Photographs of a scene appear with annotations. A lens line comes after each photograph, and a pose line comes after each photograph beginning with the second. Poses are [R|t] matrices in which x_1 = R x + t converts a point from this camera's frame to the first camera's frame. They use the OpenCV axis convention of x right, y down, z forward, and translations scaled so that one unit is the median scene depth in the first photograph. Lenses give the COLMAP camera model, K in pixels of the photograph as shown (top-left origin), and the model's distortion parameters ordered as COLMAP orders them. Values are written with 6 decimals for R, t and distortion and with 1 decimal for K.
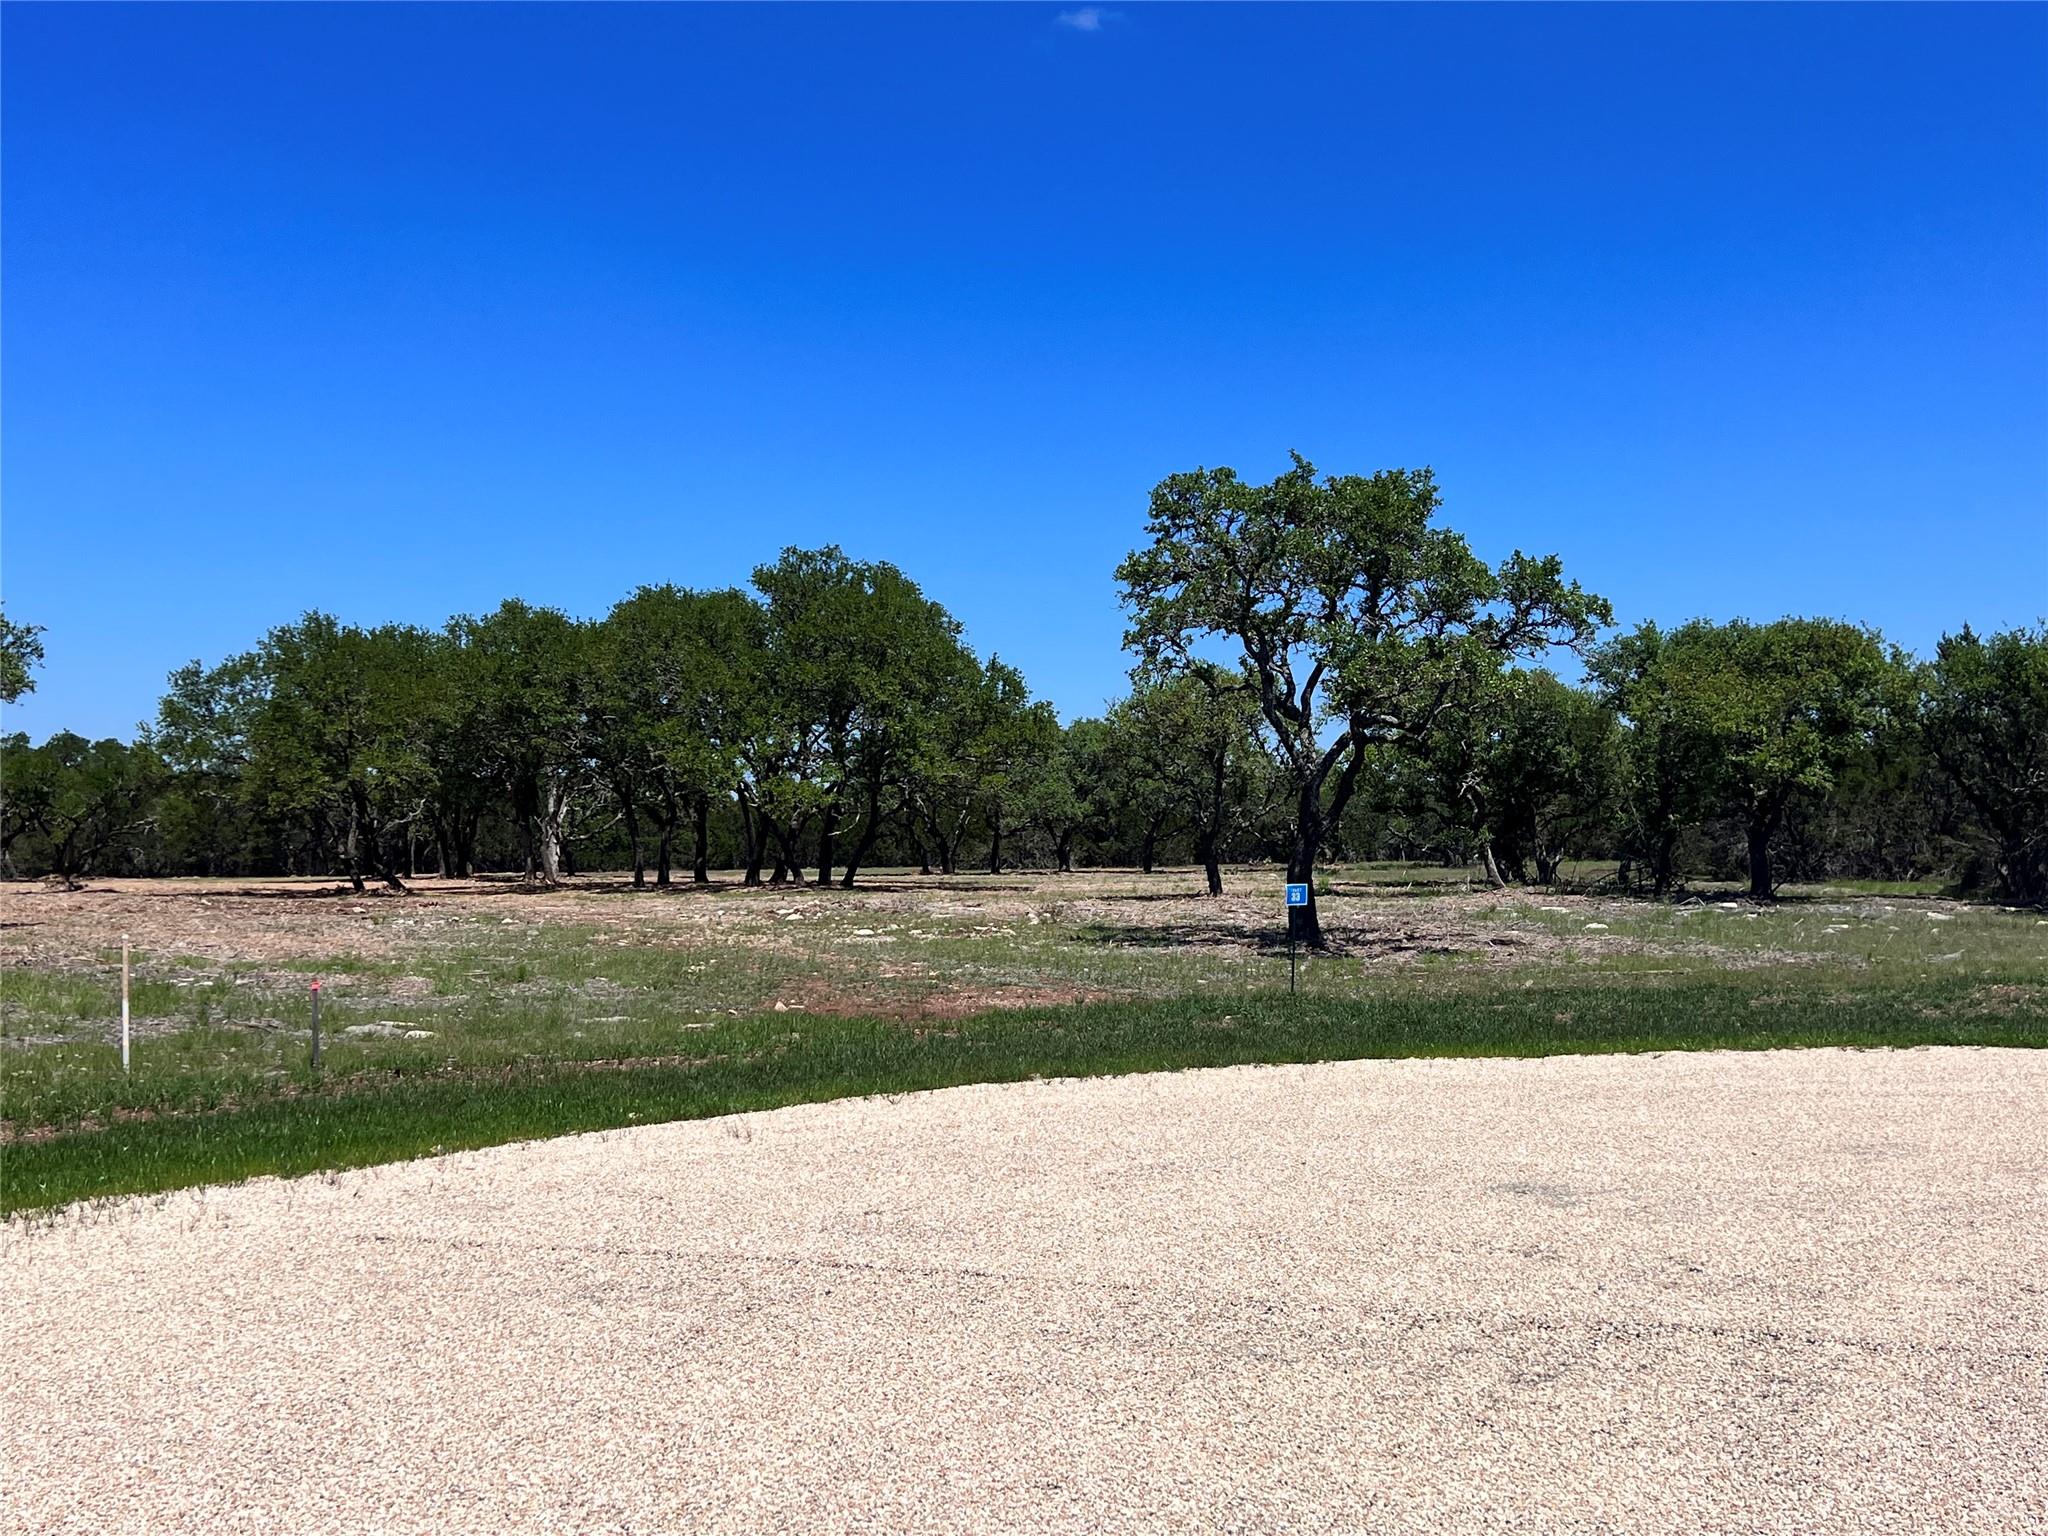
lens RADIAL K [[2156.7, 0, 1024.0], [0, 2156.7, 768.0], [0, 0, 1]] dist [0.000958, -0.002690]
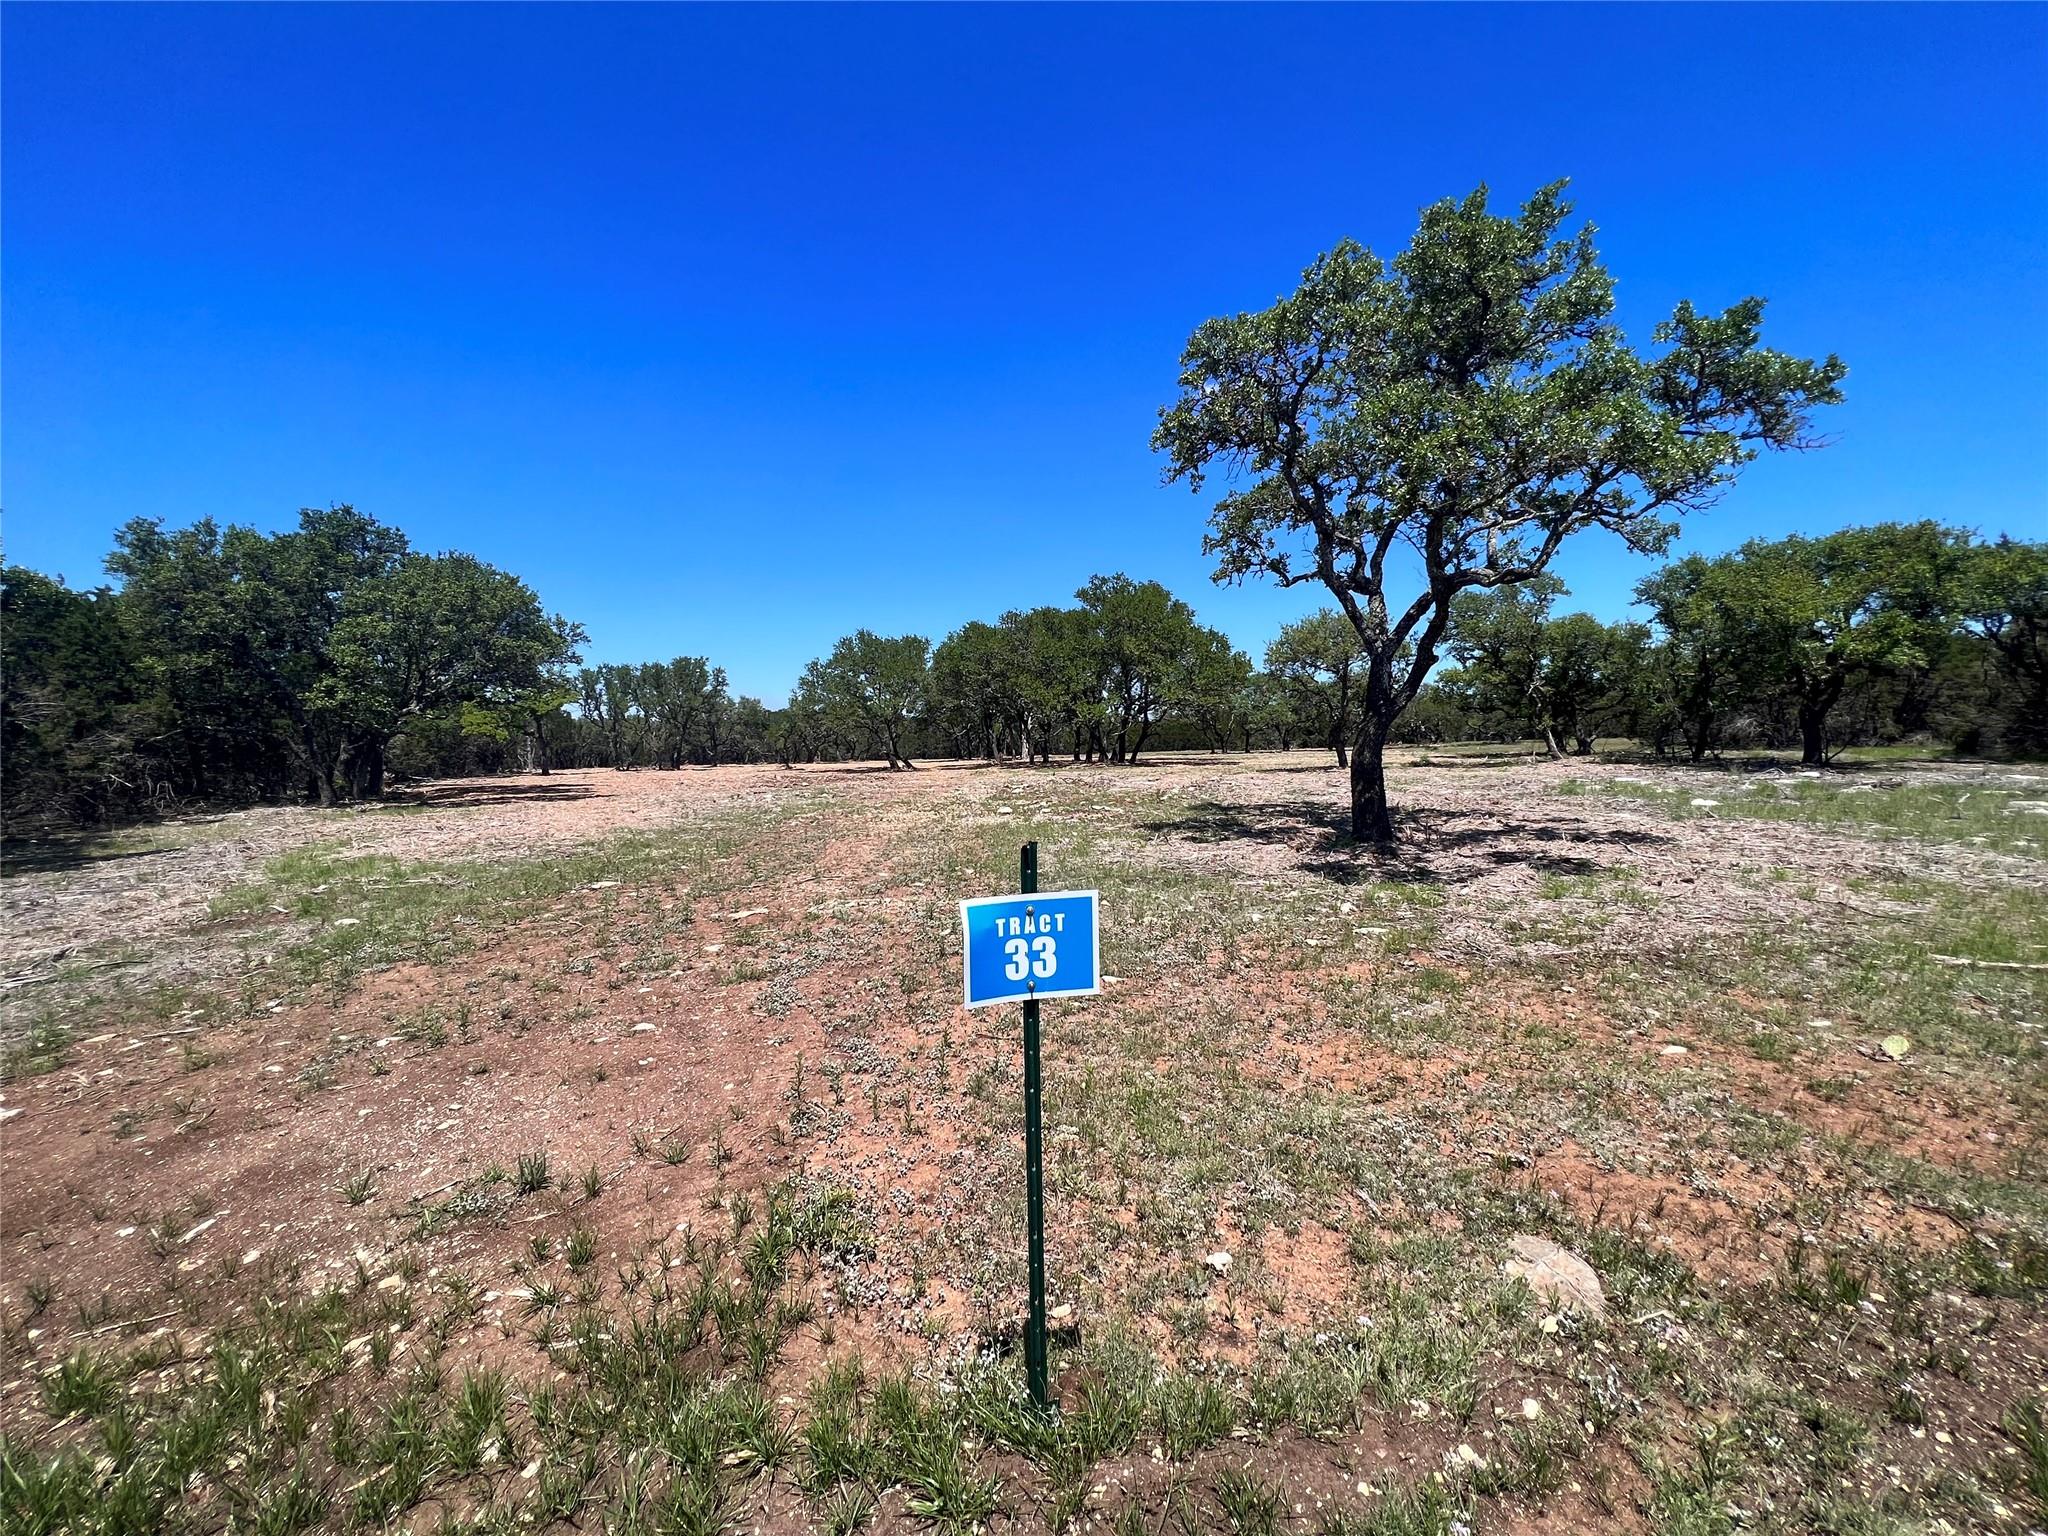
lens RADIAL K [[811.5, 0, 1024.0], [0, 811.5, 768.0], [0, 0, 1]] dist [-0.012943, -0.000086]
pose [[0.945188, -0.013237, -0.326258, 0.054038], [0.035286, 0.997467, 0.061757, 0.014451], [0.324615, -0.069884, 0.943261, 0.337577]]
